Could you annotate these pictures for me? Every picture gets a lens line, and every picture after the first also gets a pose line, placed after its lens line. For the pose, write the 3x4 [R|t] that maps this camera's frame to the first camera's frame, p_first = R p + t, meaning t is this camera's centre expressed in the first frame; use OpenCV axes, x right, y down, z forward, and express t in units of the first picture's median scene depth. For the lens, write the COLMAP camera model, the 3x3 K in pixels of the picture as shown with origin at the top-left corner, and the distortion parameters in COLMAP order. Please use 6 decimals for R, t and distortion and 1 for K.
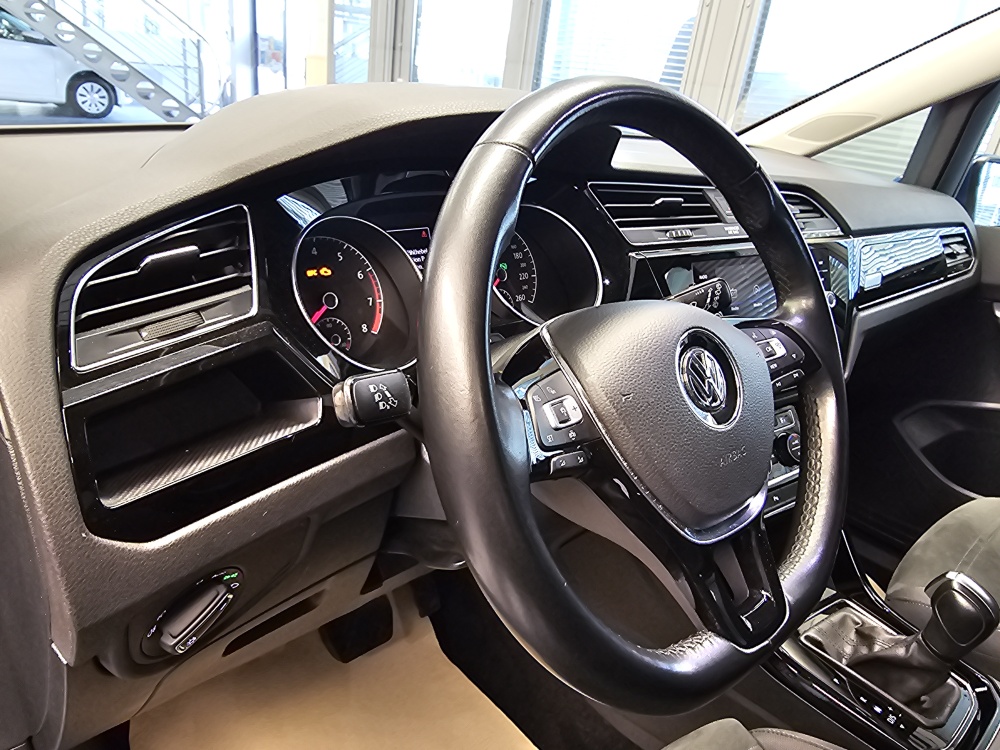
lens RADIAL K [[677.3, 0, 502.2], [0, 677.3, 367.1], [0, 0, 1]] dist [0.002028, 0.002258]
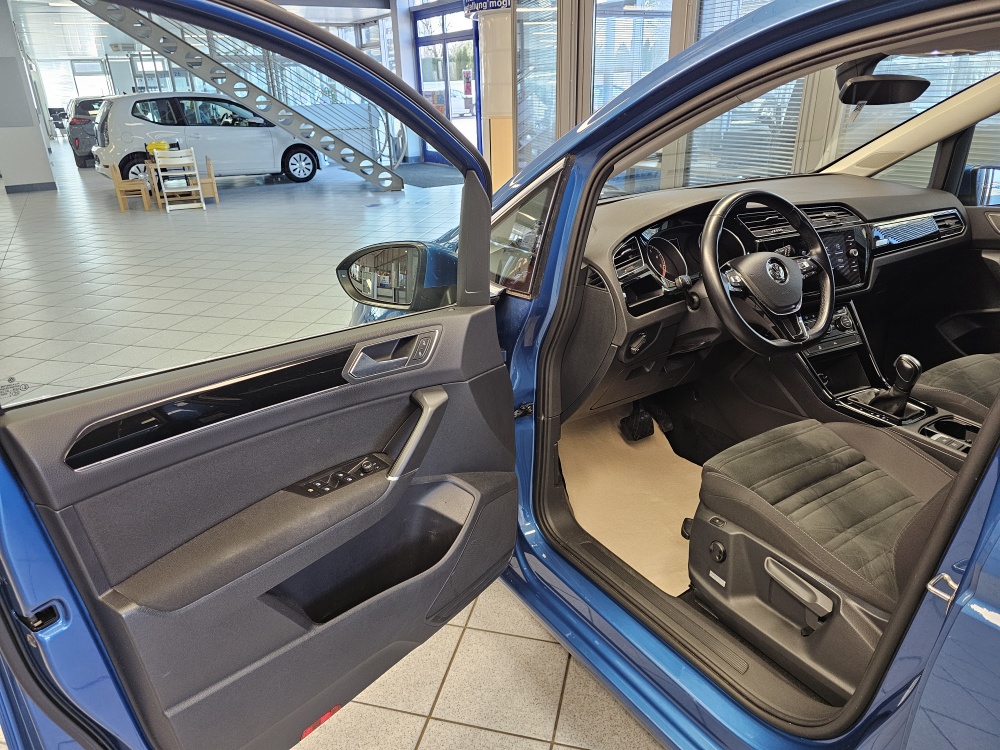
lens RADIAL K [[676.5, 0, 500.0], [0, 676.5, 375.0], [0, 0, 1]] dist [0.085870, -0.083078]
pose [[0.976361, -0.056507, -0.208630, -0.161824], [0.053244, 0.998356, -0.021230, 0.225844], [0.209487, 0.009620, 0.977764, -1.139438]]
